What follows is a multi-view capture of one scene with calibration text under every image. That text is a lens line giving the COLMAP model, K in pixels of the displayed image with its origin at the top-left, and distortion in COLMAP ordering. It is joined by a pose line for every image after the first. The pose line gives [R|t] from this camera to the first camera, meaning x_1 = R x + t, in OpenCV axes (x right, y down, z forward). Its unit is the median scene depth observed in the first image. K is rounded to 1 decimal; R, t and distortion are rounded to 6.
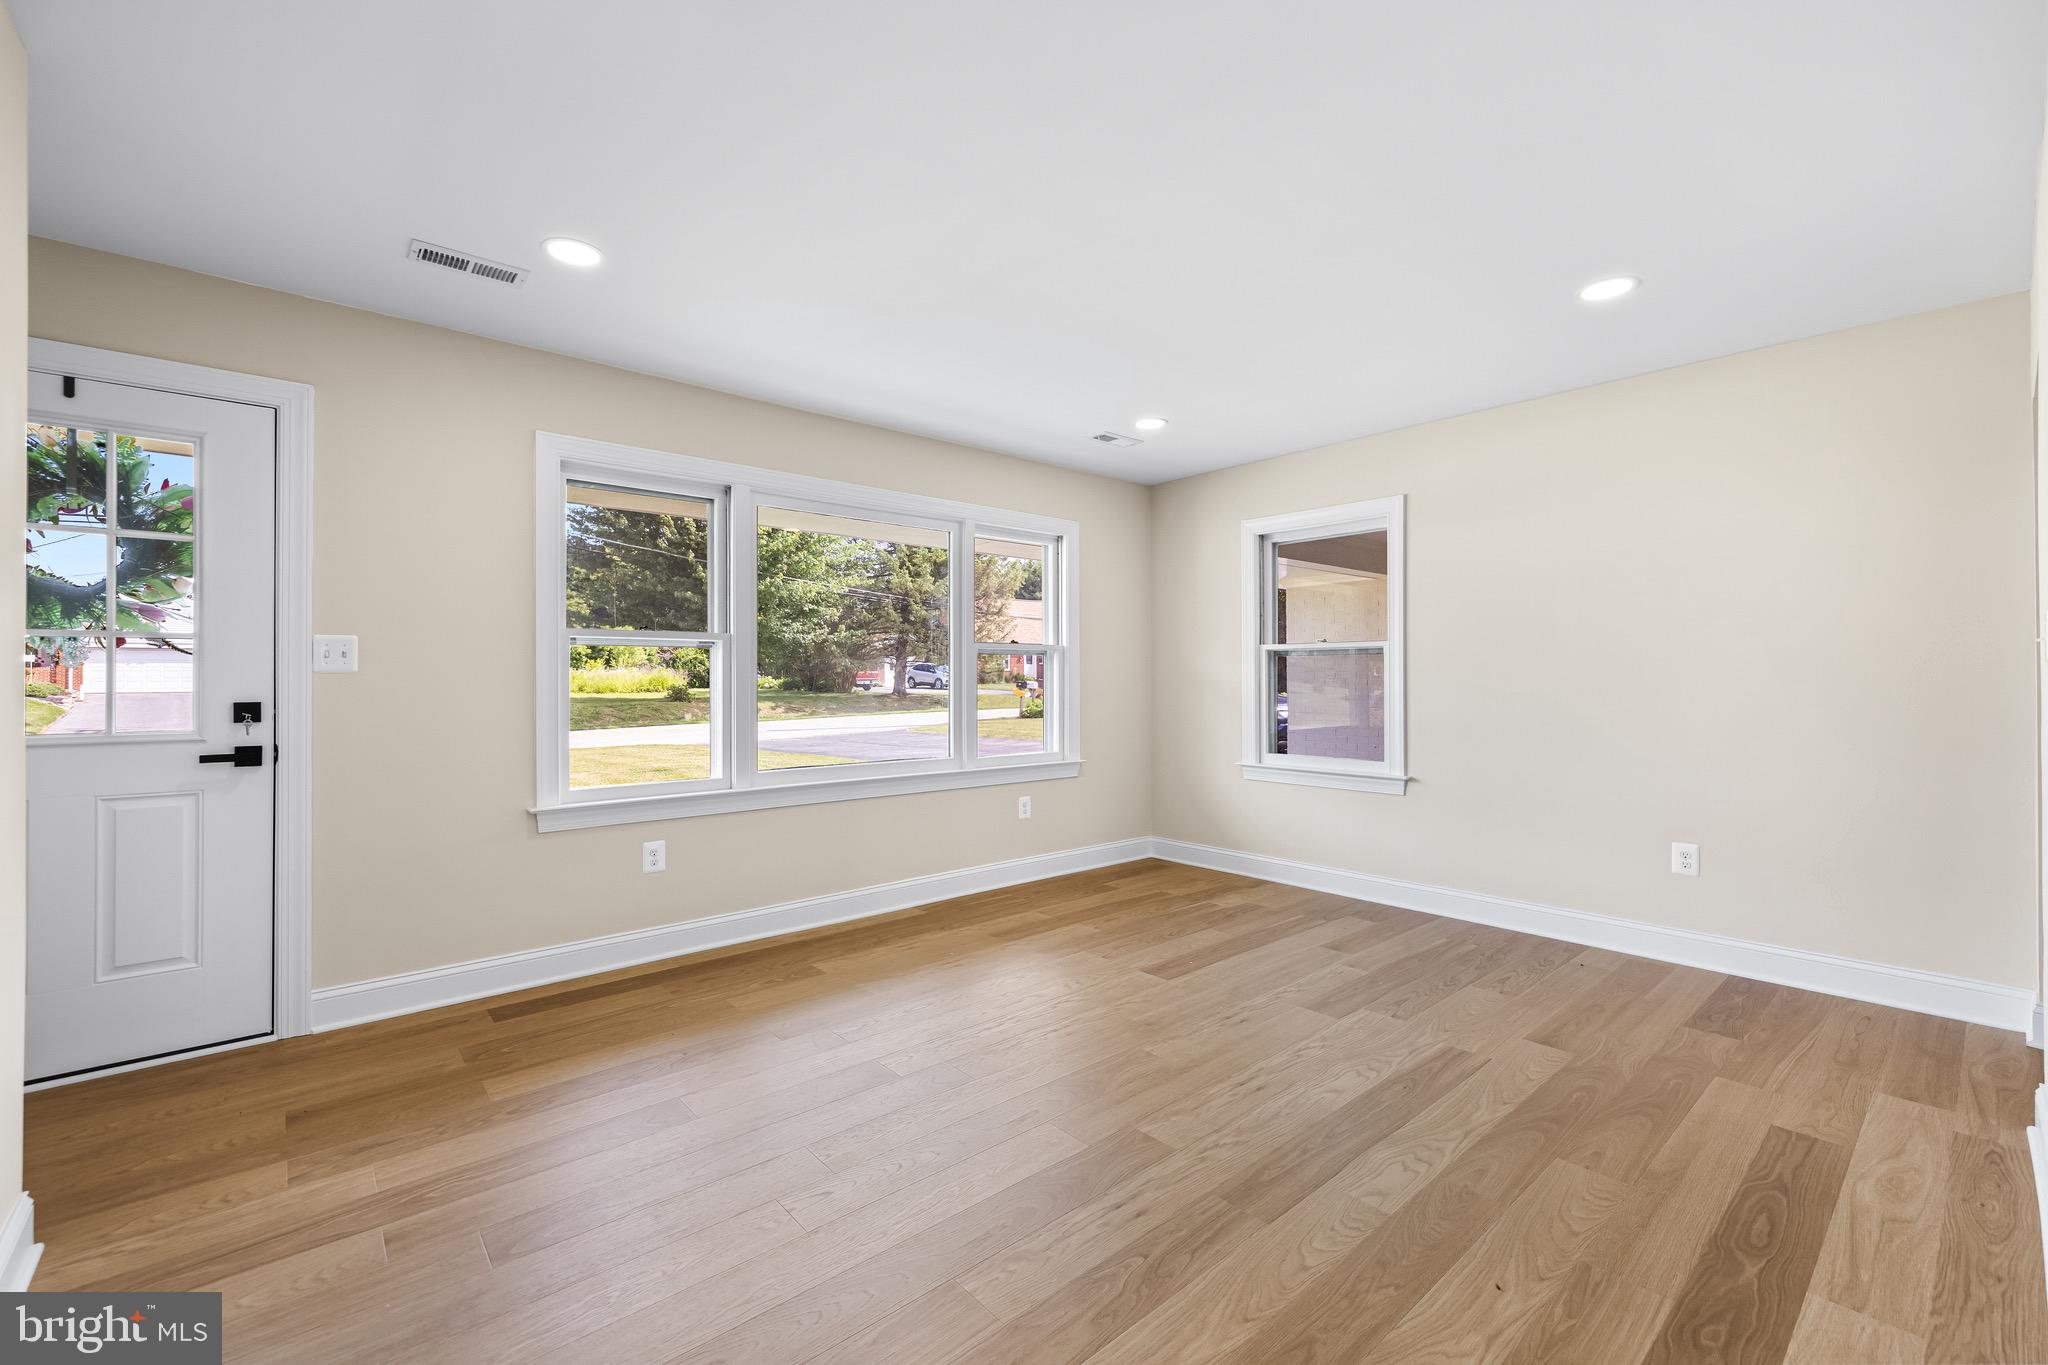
lens RADIAL K [[860.0, 0, 1022.7], [0, 860.0, 674.5], [0, 0, 1]] dist [0.001535, 0.000179]
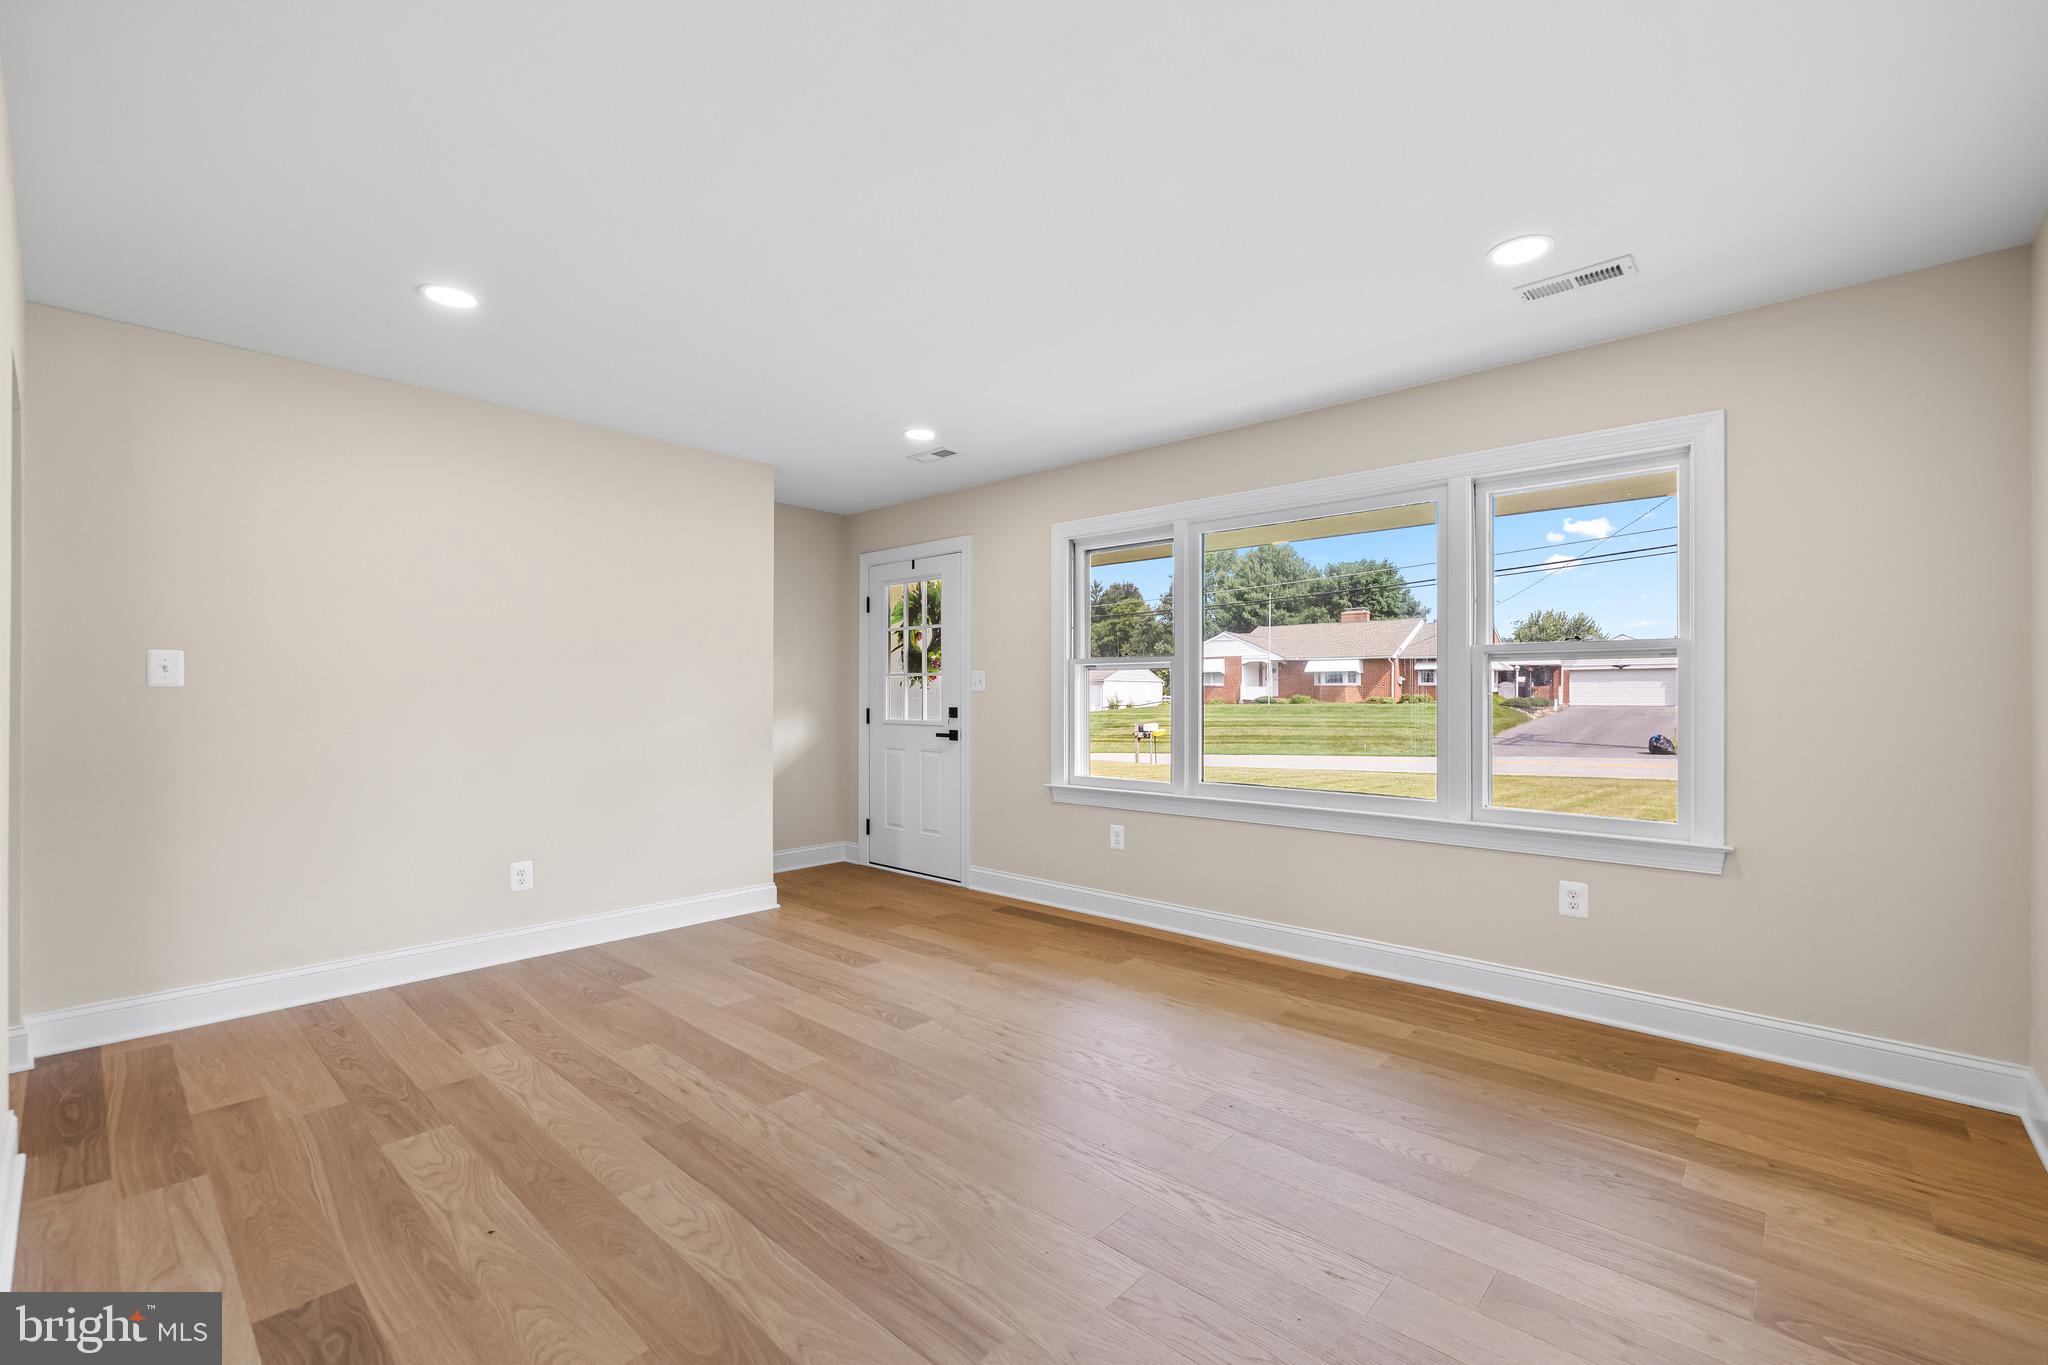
lens RADIAL K [[875.9, 0, 1035.2], [0, 875.9, 690.6], [0, 0, 1]] dist [0.002032, -0.000051]
pose [[0.116481, -0.004922, -0.993181, 1.071933], [0.003489, 0.999984, -0.004547, 0.004368], [0.993187, -0.002935, 0.116496, 0.948000]]
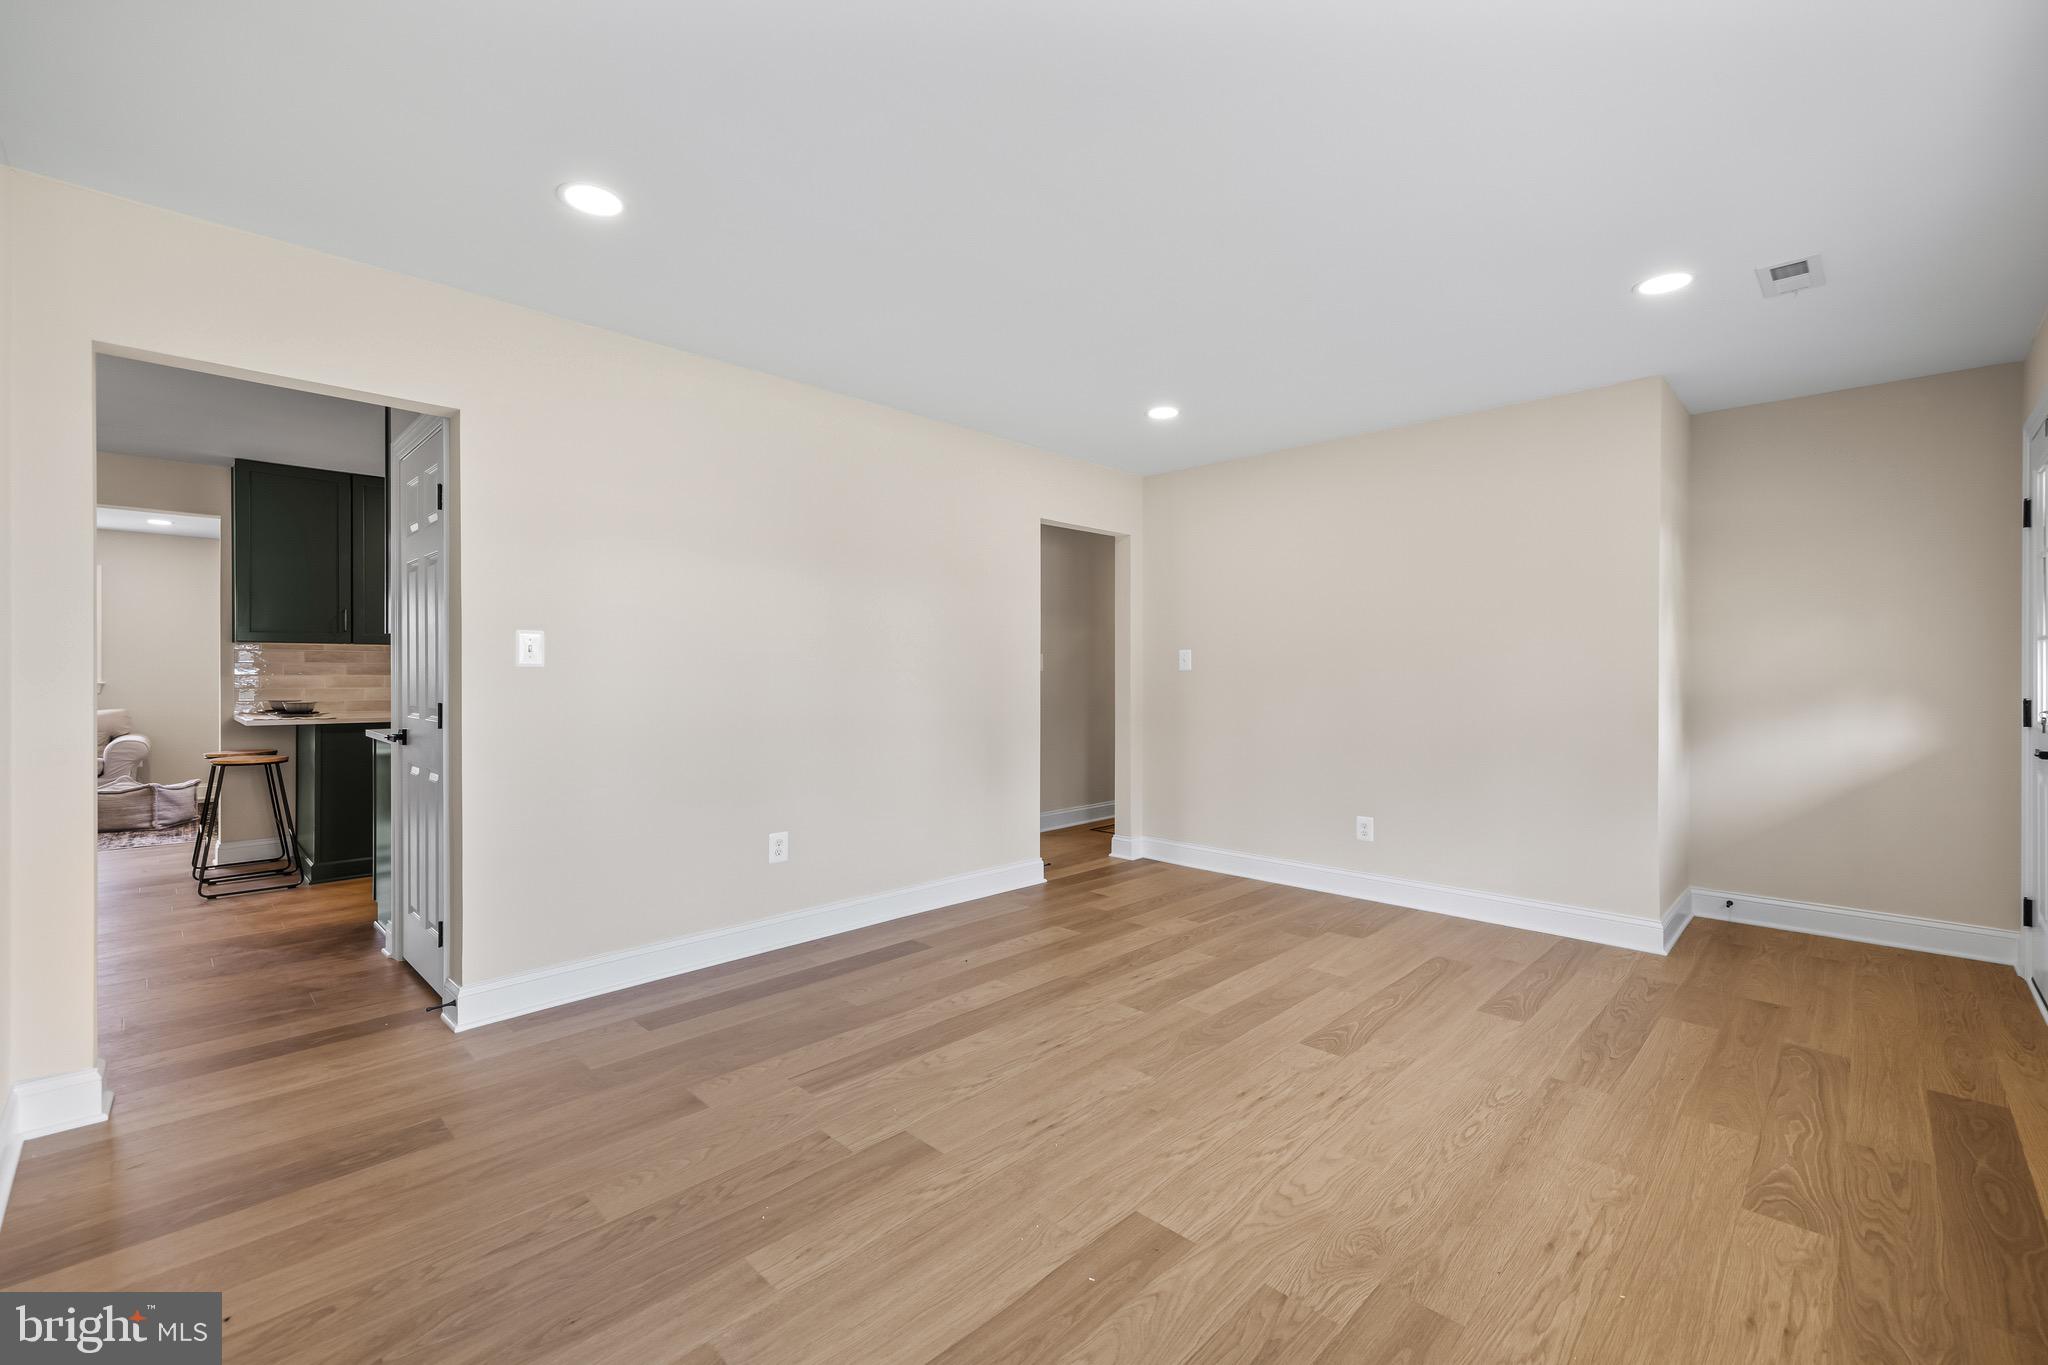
lens RADIAL K [[856.2, 0, 1010.0], [0, 856.2, 679.6], [0, 0, 1]] dist [-0.001162, -0.000249]
pose [[-0.998114, 0.000690, -0.061376, 0.344923], [0.000520, 0.999996, 0.002789, 0.003955], [0.061378, 0.002752, -0.998111, 1.879003]]
